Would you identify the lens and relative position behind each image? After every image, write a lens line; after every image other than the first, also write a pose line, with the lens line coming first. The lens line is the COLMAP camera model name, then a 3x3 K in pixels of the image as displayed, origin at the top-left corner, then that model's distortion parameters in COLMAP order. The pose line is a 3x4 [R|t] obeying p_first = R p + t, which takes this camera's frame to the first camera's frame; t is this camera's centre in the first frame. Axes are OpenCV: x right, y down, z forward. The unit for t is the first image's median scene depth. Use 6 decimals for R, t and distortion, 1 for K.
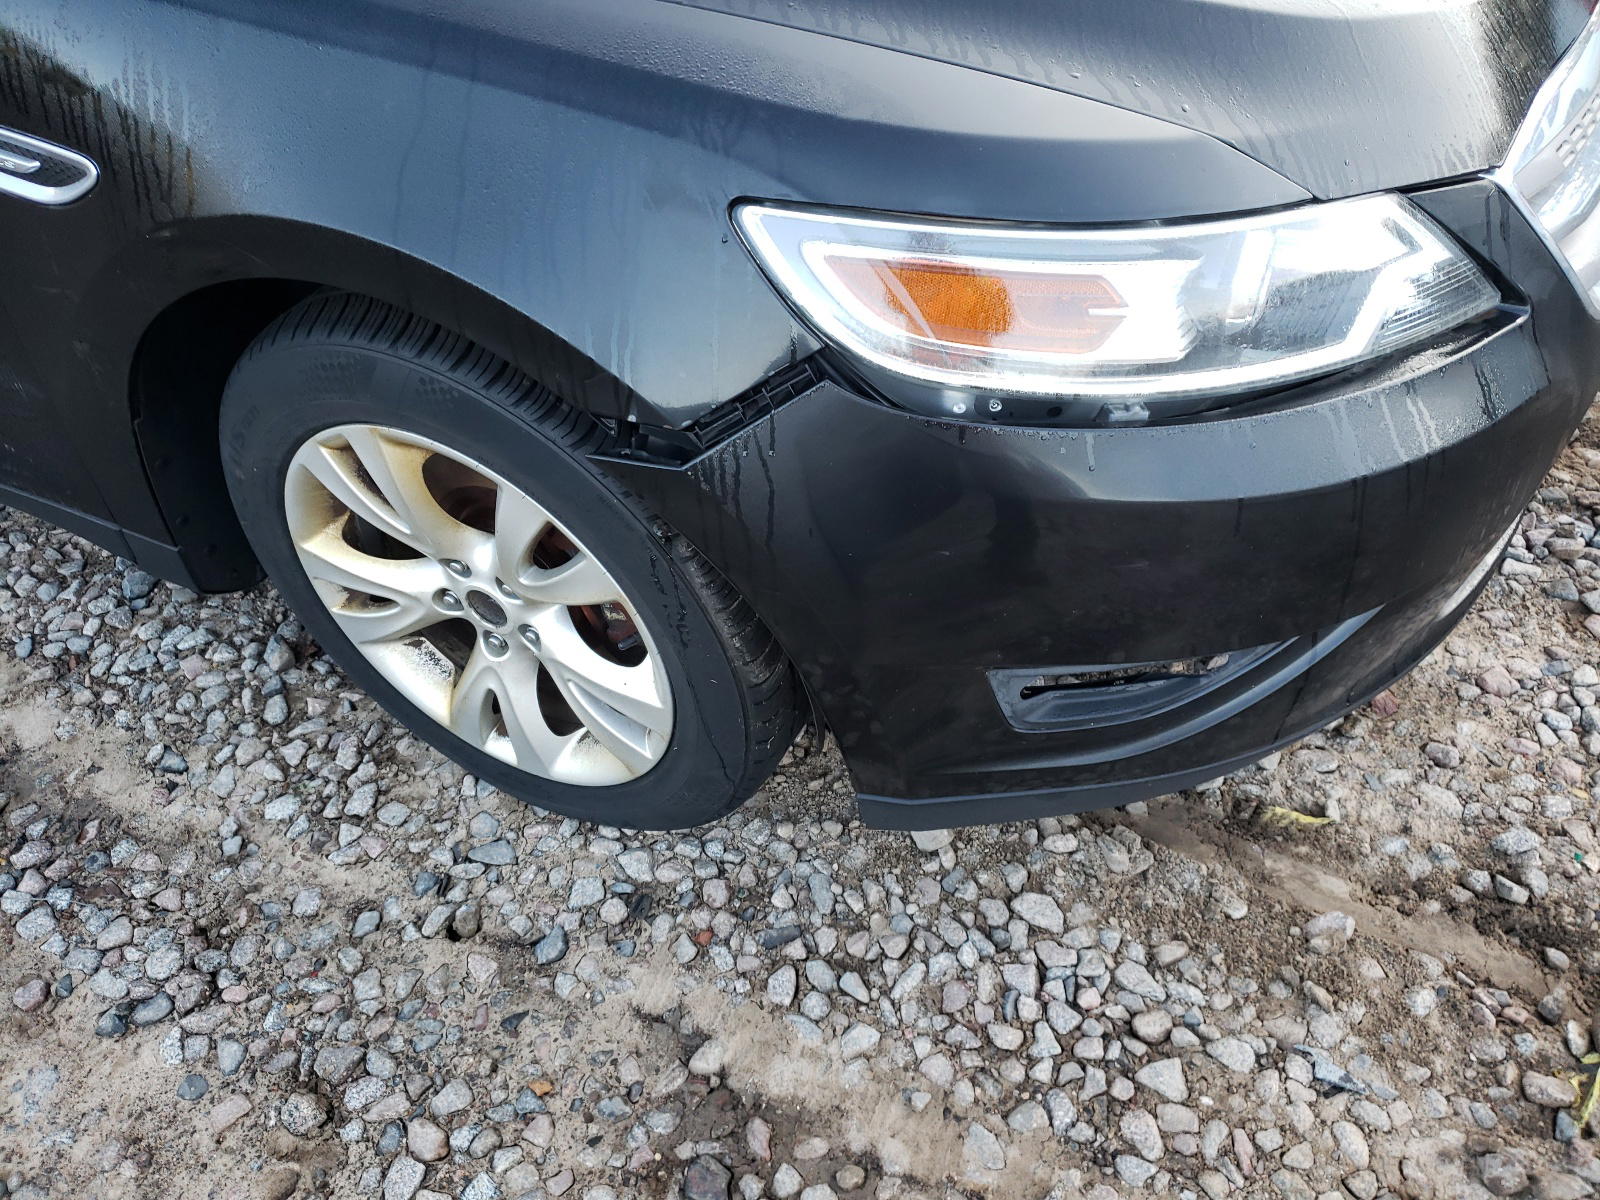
lens RADIAL K [[1198.0, 0, 798.9], [0, 1198.0, 562.6], [0, 0, 1]] dist [-0.002802, 0.060234]
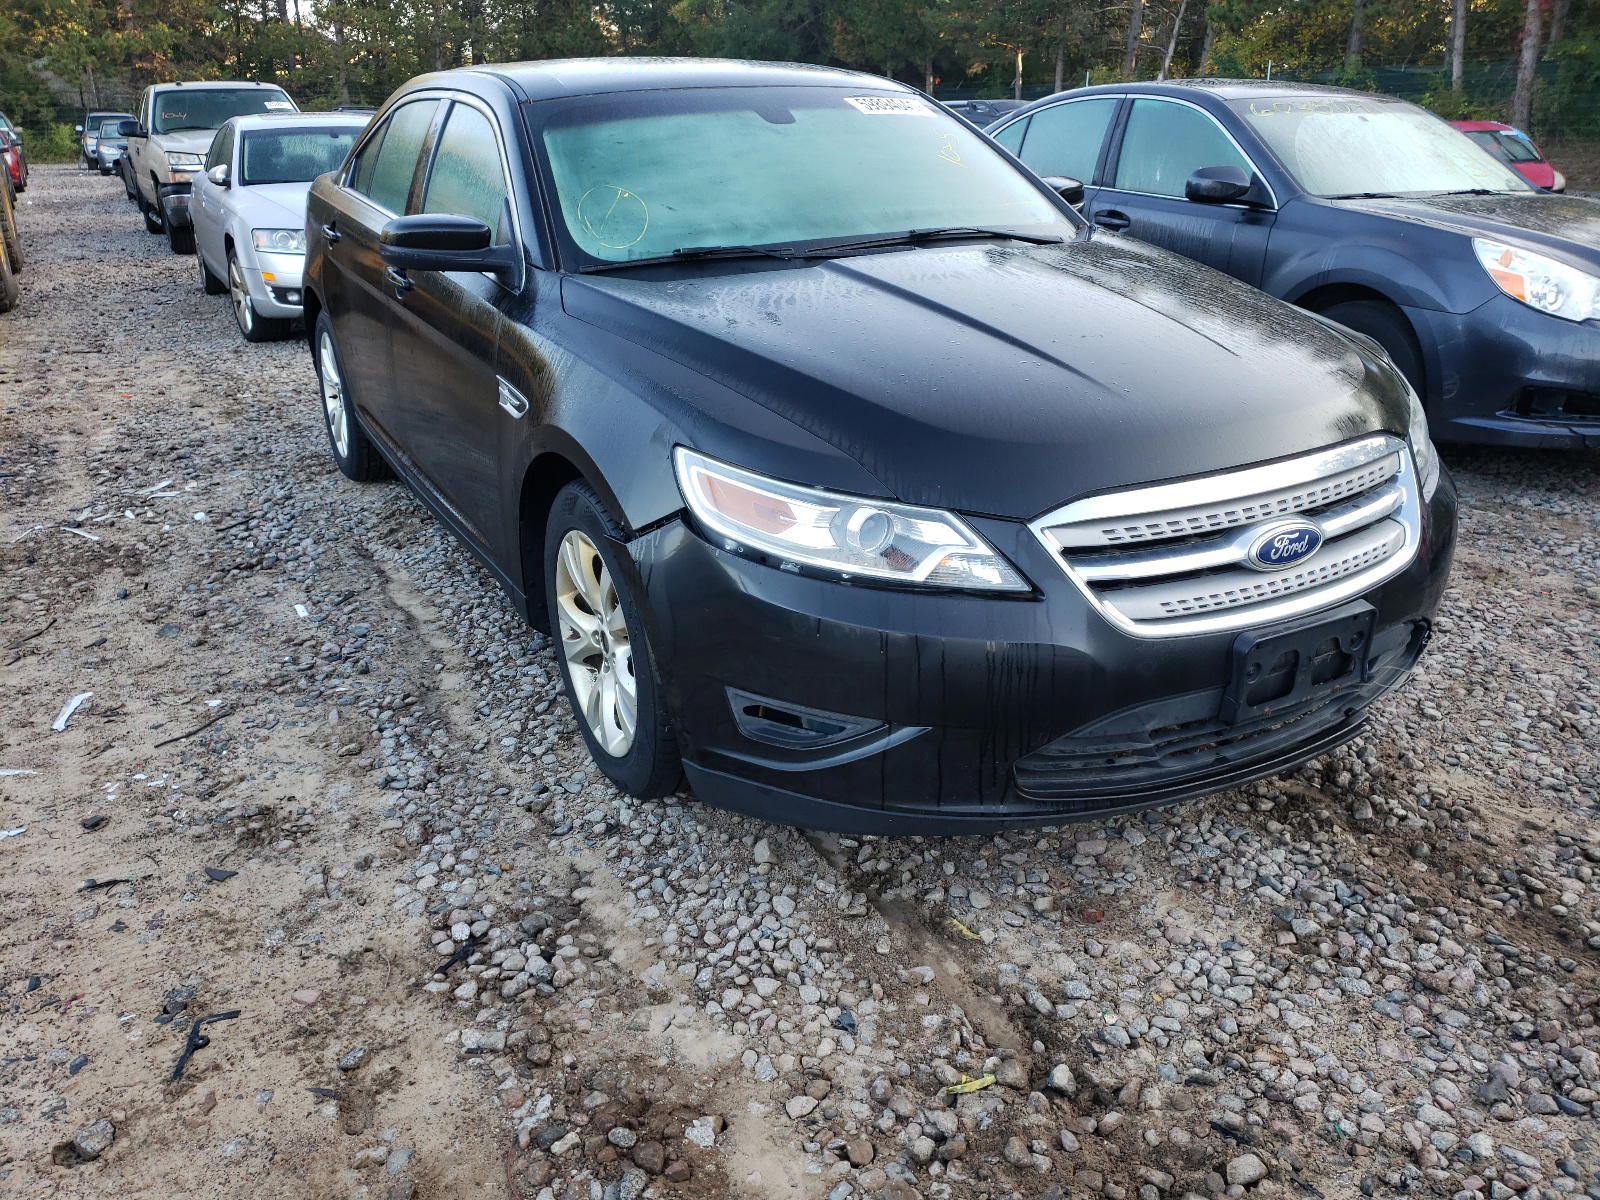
lens RADIAL K [[1215.5, 0, 800.0], [0, 1215.5, 600.0], [0, 0, 1]] dist [0.183918, -0.000579]
pose [[0.820282, 0.240735, -0.518829, 1.059421], [-0.399075, 0.890708, -0.217663, 0.293639], [0.409727, 0.385597, 0.826704, -0.582069]]
